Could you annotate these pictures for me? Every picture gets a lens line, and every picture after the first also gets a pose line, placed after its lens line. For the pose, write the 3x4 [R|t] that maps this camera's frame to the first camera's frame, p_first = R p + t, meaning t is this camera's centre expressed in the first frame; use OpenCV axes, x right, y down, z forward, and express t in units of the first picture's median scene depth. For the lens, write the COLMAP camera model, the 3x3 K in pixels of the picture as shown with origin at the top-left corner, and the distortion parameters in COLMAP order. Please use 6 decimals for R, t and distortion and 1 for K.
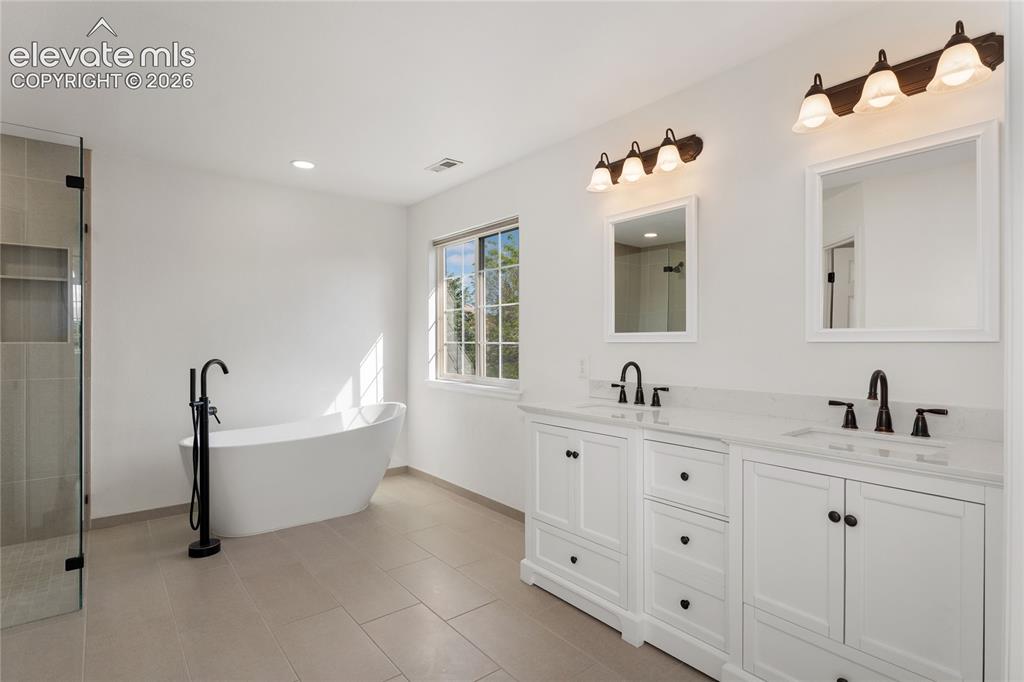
lens RADIAL K [[507.8, 0, 506.4], [0, 507.8, 338.6], [0, 0, 1]] dist [0.005257, -0.001433]
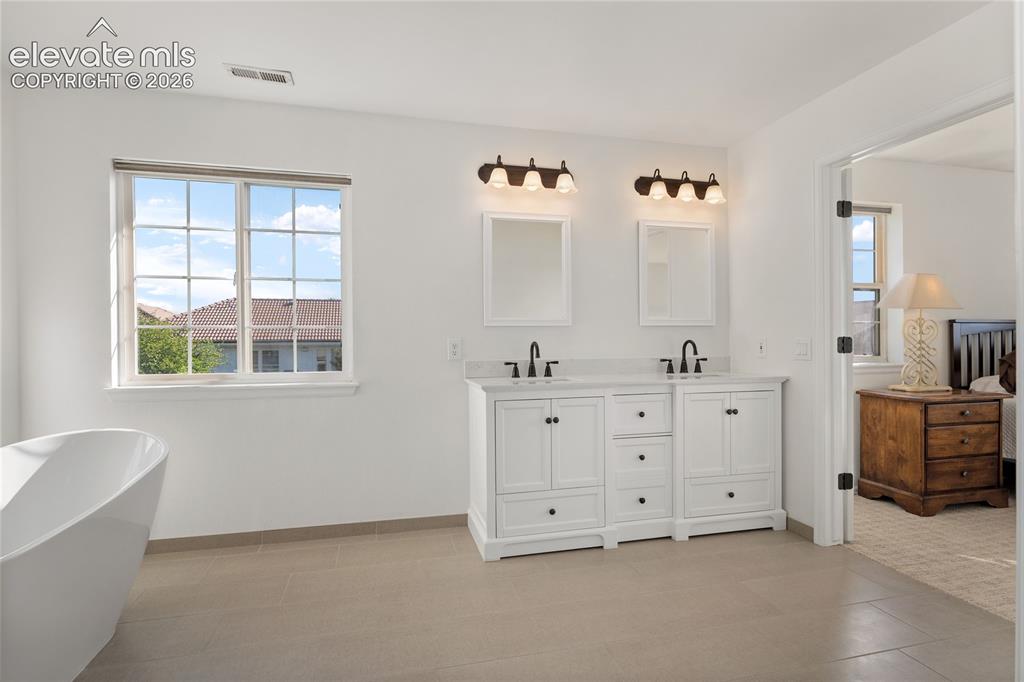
lens RADIAL K [[507.8, 0, 506.4], [0, 507.8, 338.6], [0, 0, 1]] dist [0.005257, -0.001433]
pose [[0.419748, 0.003061, 0.907636, -0.702523], [-0.000219, 0.999995, -0.003271, 0.034123], [-0.907641, 0.001175, 0.419746, 0.448194]]
